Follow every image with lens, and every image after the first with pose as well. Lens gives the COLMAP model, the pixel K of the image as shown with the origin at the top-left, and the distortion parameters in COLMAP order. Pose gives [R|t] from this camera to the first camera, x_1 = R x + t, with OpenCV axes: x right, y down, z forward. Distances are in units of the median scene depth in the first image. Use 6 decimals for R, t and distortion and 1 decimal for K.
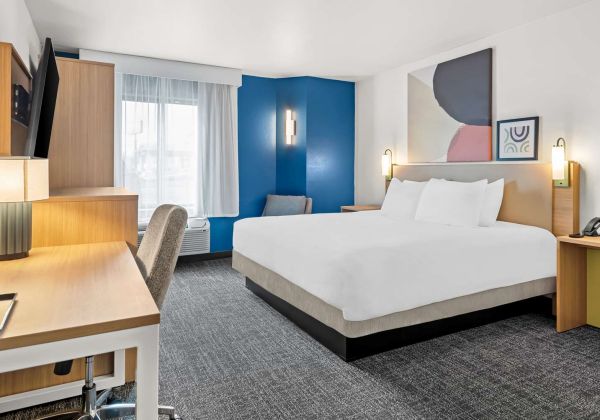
lens RADIAL K [[380.3, 0, 303.0], [0, 380.3, 205.8], [0, 0, 1]] dist [-0.029594, 0.004700]
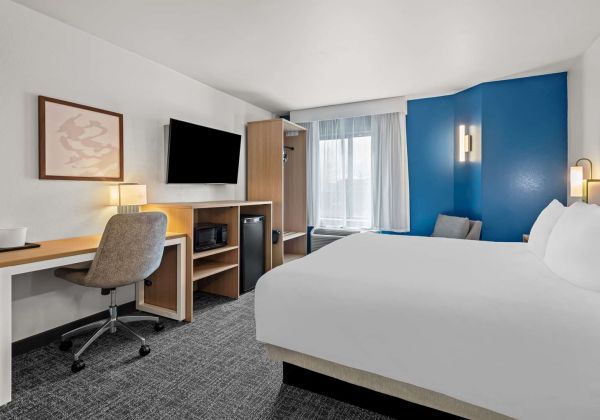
lens RADIAL K [[302.2, 0, 305.1], [0, 302.2, 210.6], [0, 0, 1]] dist [0.002972, 0.000620]
pose [[0.579628, 0.057129, -0.812876, 0.406127], [-0.058532, 0.997882, 0.028395, -0.042103], [0.812776, 0.031121, 0.581744, 0.281656]]
